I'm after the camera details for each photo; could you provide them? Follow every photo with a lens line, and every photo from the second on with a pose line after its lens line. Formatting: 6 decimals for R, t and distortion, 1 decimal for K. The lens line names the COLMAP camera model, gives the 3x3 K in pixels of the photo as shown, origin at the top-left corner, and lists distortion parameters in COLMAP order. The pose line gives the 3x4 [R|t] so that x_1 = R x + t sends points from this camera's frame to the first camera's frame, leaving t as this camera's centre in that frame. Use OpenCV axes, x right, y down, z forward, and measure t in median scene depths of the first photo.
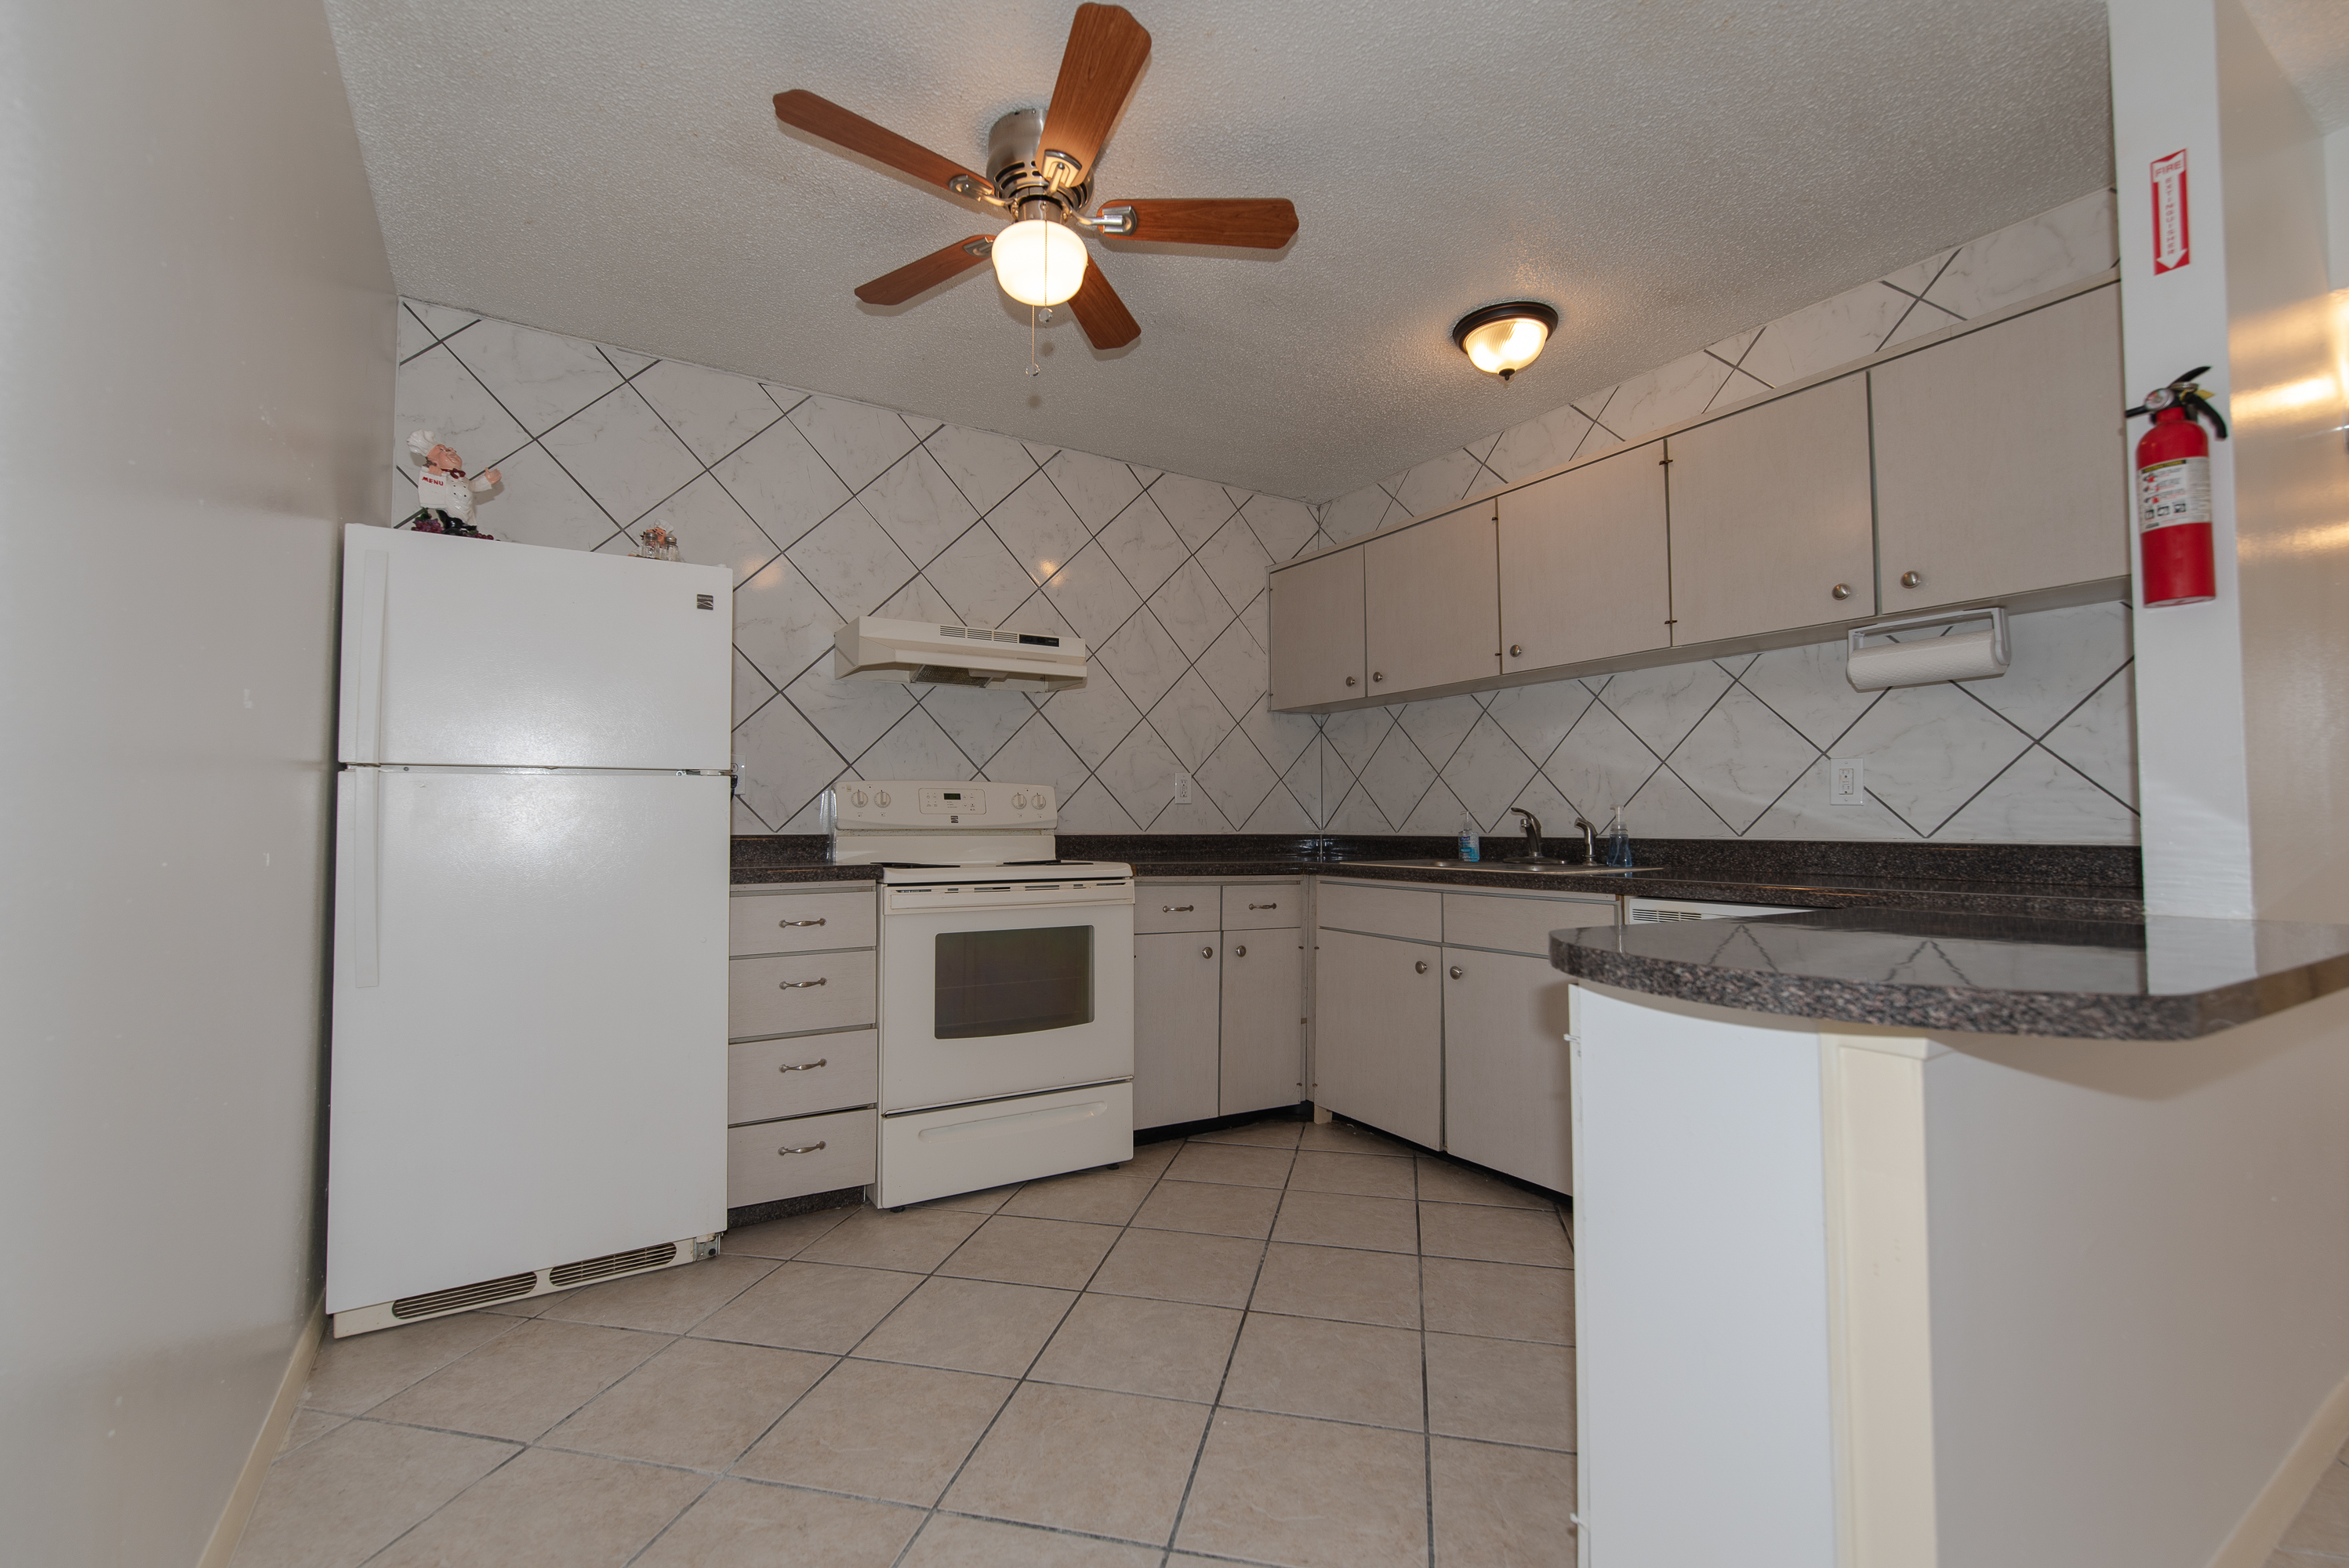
lens RADIAL K [[1017.8, 0, 1178.4], [0, 1017.8, 778.3], [0, 0, 1]] dist [-0.000711, 0.000227]
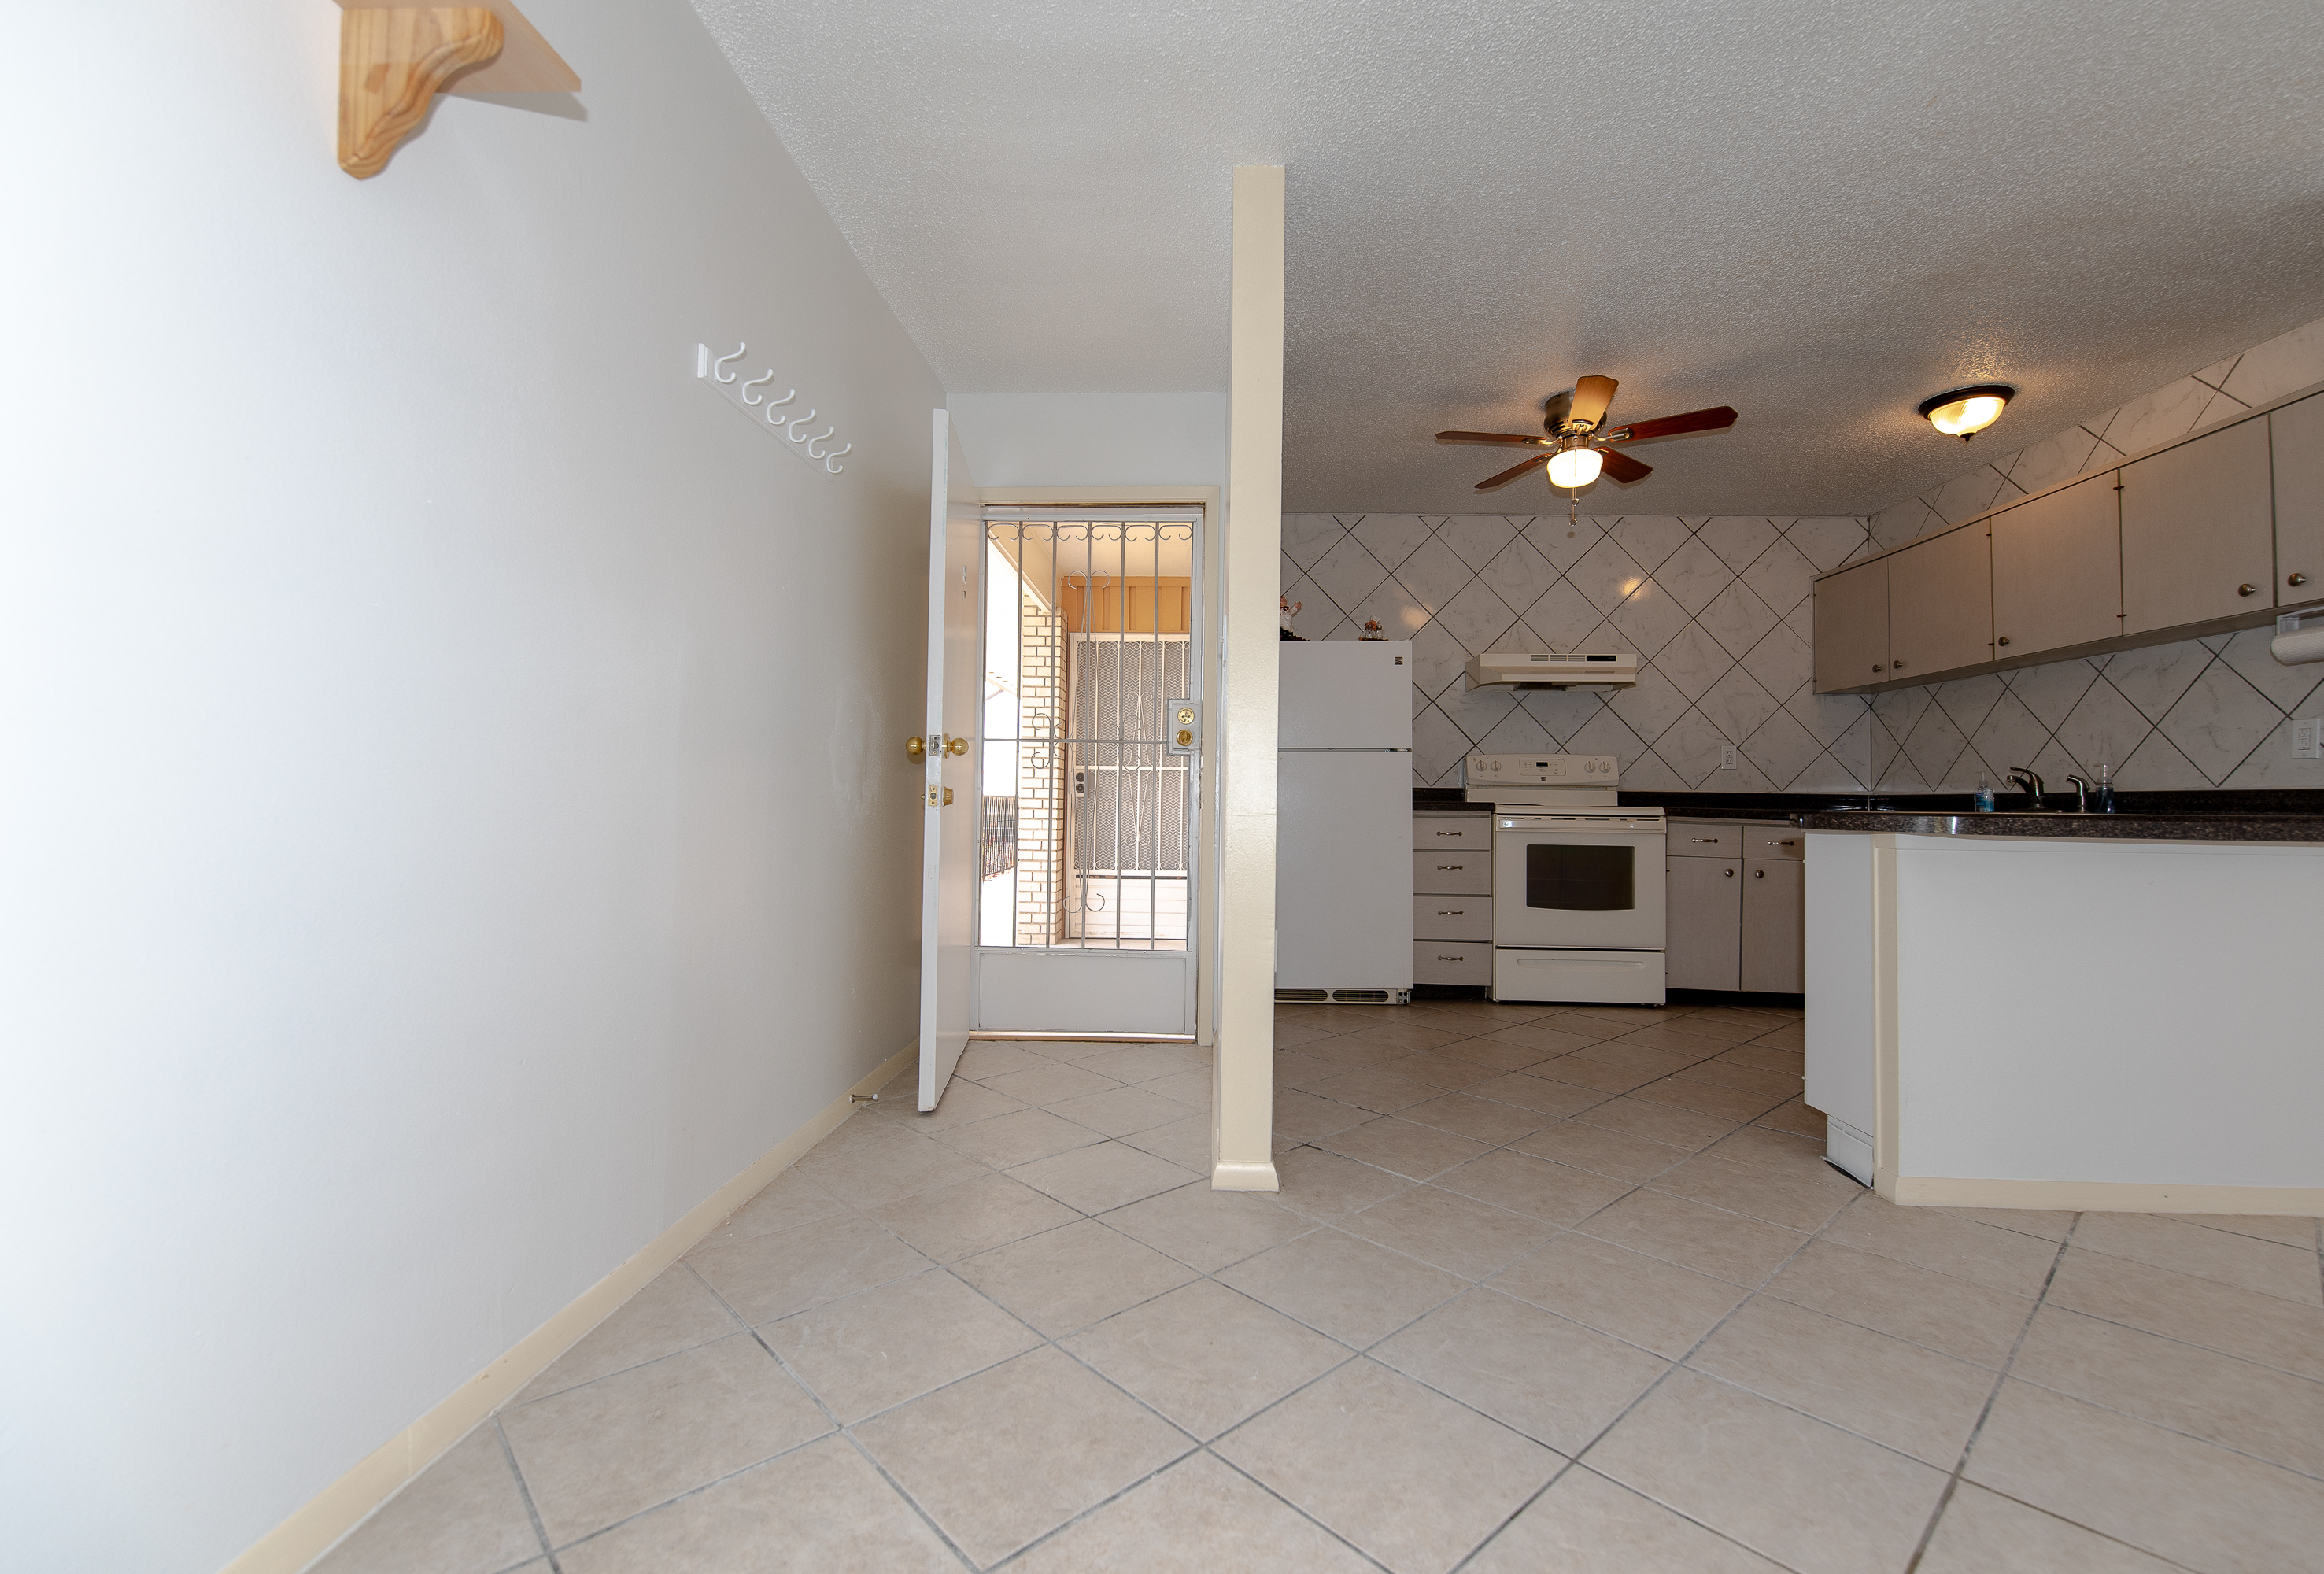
lens RADIAL K [[1024.7, 0, 1163.0], [0, 1024.7, 784.6], [0, 0, 1]] dist [-0.002240, -0.000466]
pose [[0.819629, -0.001150, -0.572894, 0.201802], [0.013655, 0.999753, 0.017530, 0.014186], [0.572732, -0.022191, 0.819442, -0.615623]]
